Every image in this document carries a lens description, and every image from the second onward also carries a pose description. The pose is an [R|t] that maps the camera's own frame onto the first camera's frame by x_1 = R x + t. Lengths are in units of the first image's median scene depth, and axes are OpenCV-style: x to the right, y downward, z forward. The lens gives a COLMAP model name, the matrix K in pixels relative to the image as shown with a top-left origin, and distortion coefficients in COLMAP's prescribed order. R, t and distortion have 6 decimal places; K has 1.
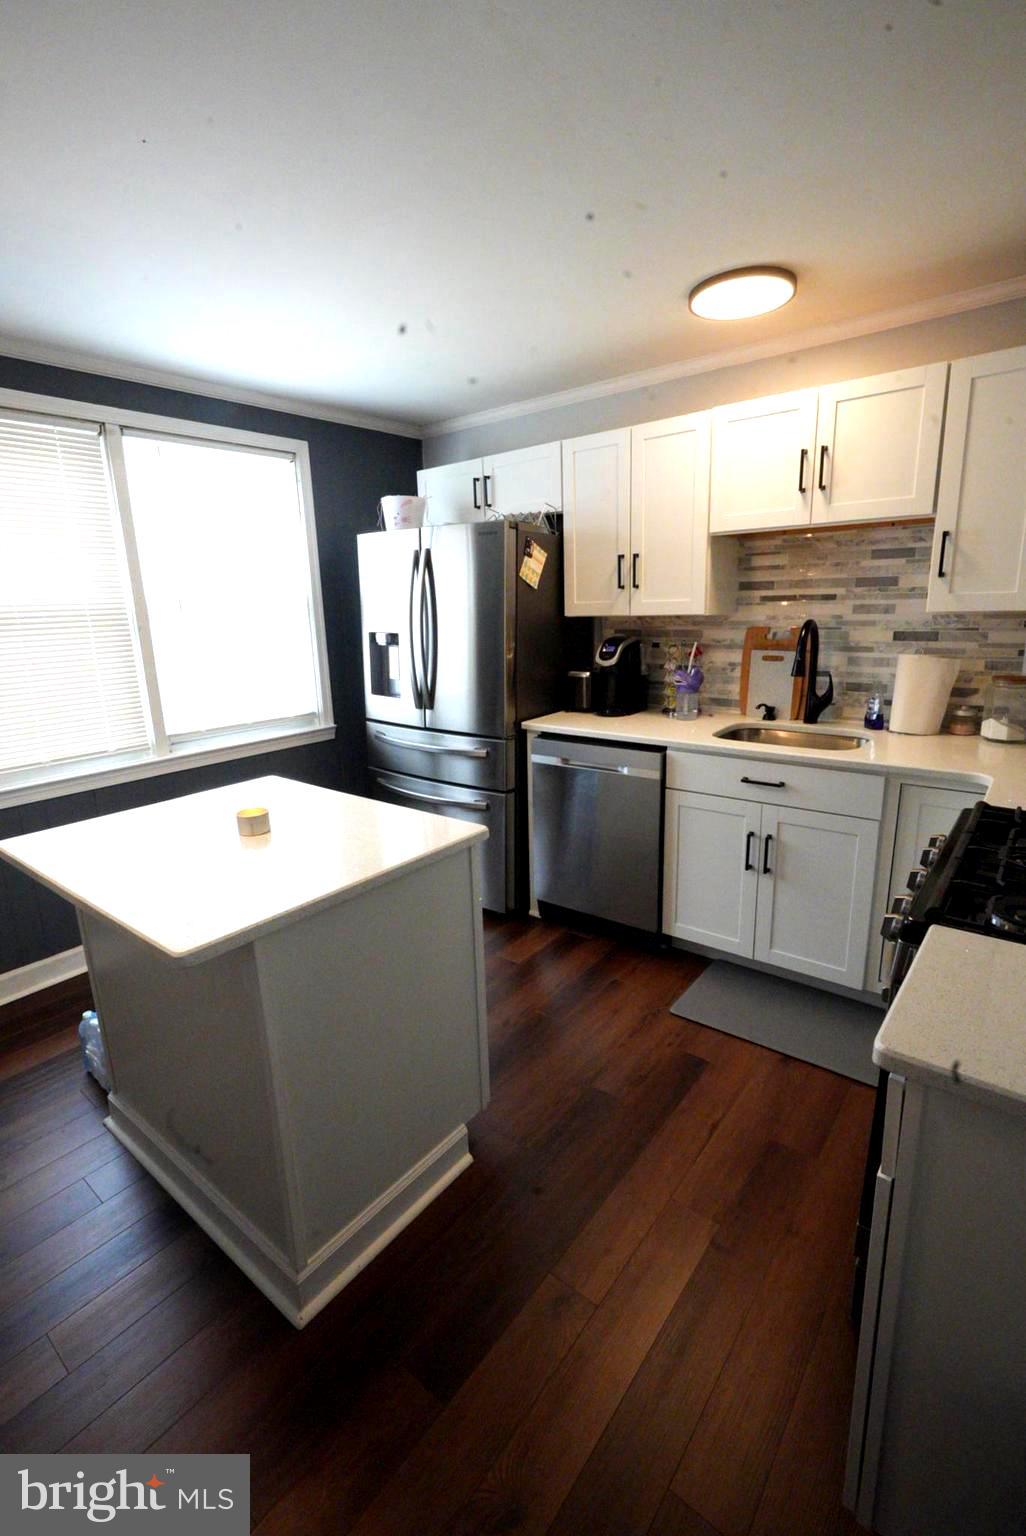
lens RADIAL K [[690.8, 0, 505.6], [0, 690.8, 762.7], [0, 0, 1]] dist [-0.015509, 0.008116]
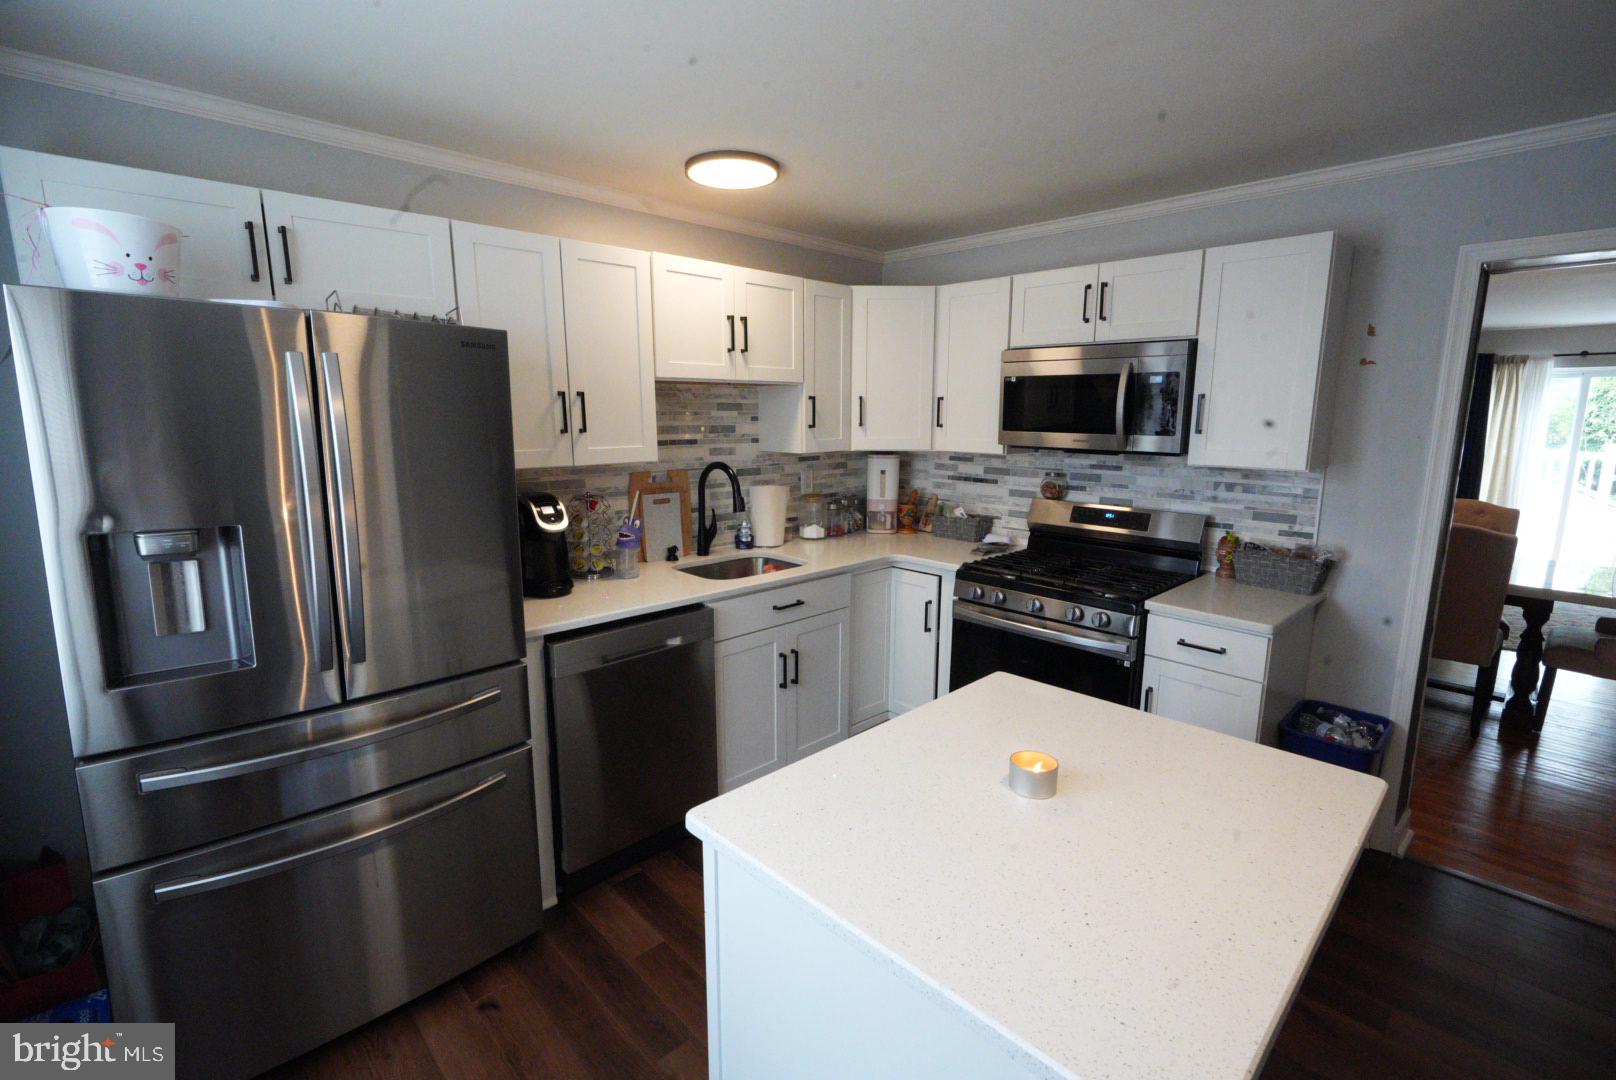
lens RADIAL K [[726.8, 0, 808.2], [0, 726.8, 533.1], [0, 0, 1]] dist [-0.015509, 0.008116]
pose [[0.126453, -0.128892, 0.983563, -0.684069], [0.228702, 0.968599, 0.097528, -0.170502], [-0.965249, 0.212610, 0.151960, 0.676752]]
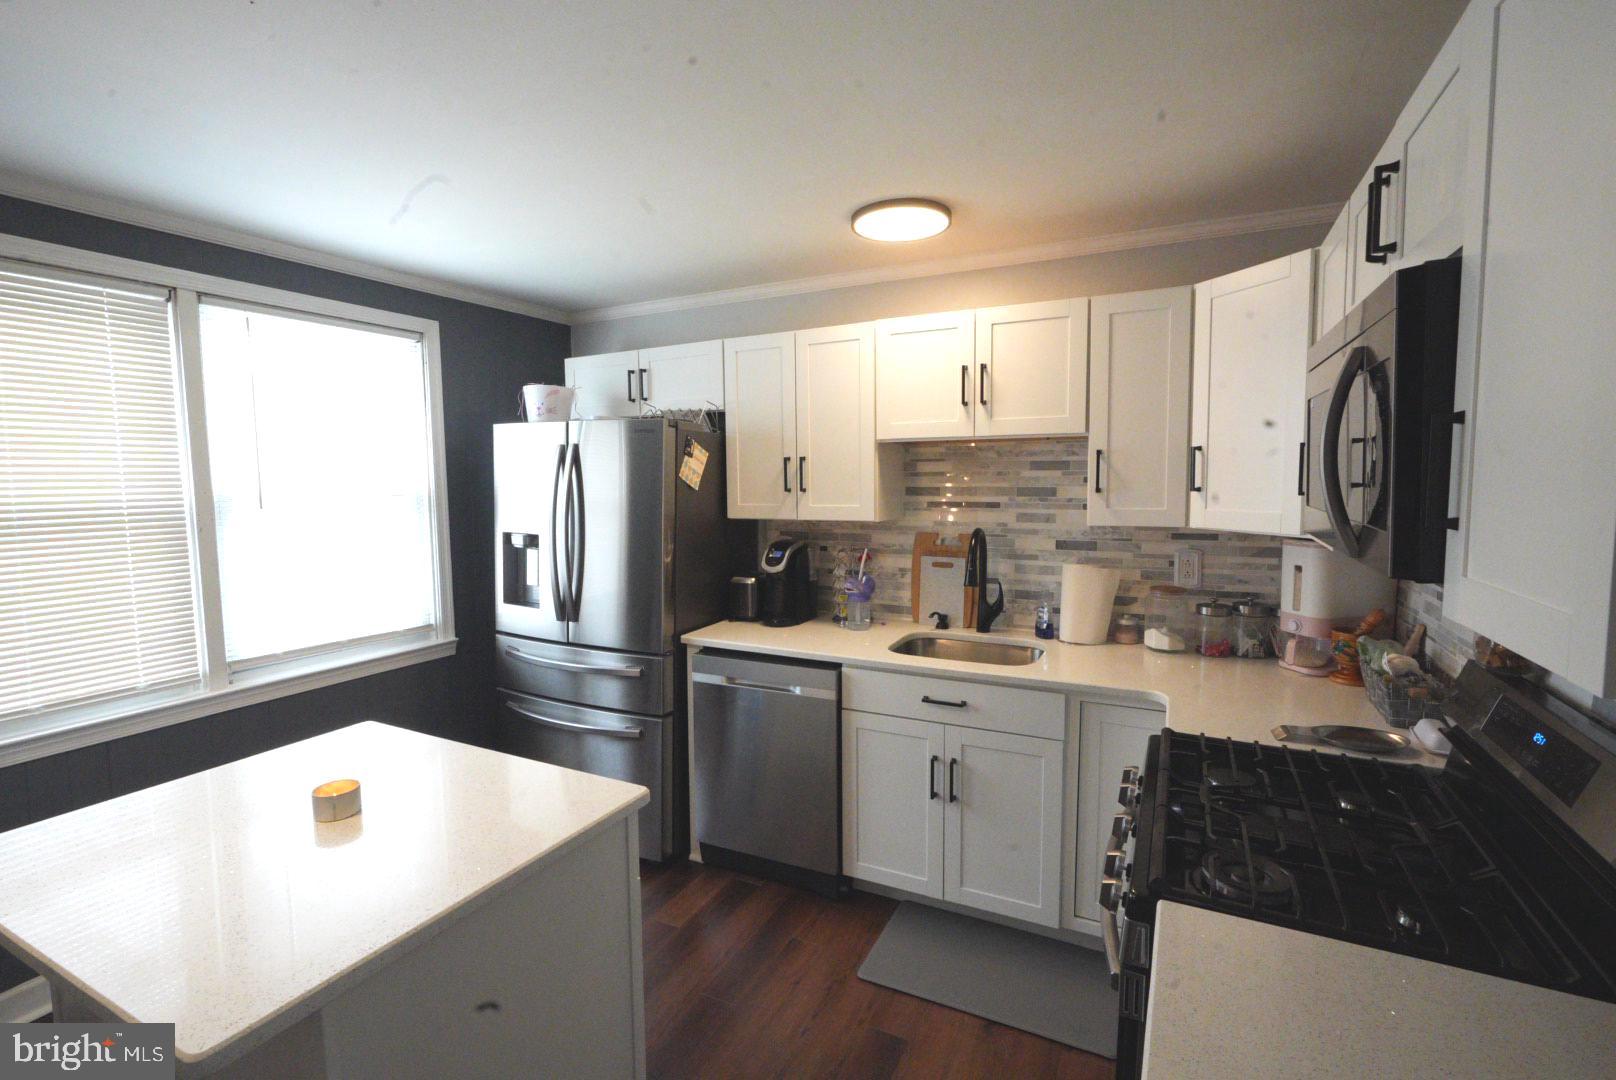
lens RADIAL K [[726.8, 0, 808.2], [0, 726.8, 533.1], [0, 0, 1]] dist [-0.015509, 0.008116]
pose [[0.978232, 0.006492, 0.207413, -0.012706], [0.026376, 0.987514, -0.155307, -0.043409], [-0.205832, 0.157398, 0.965846, 0.041299]]
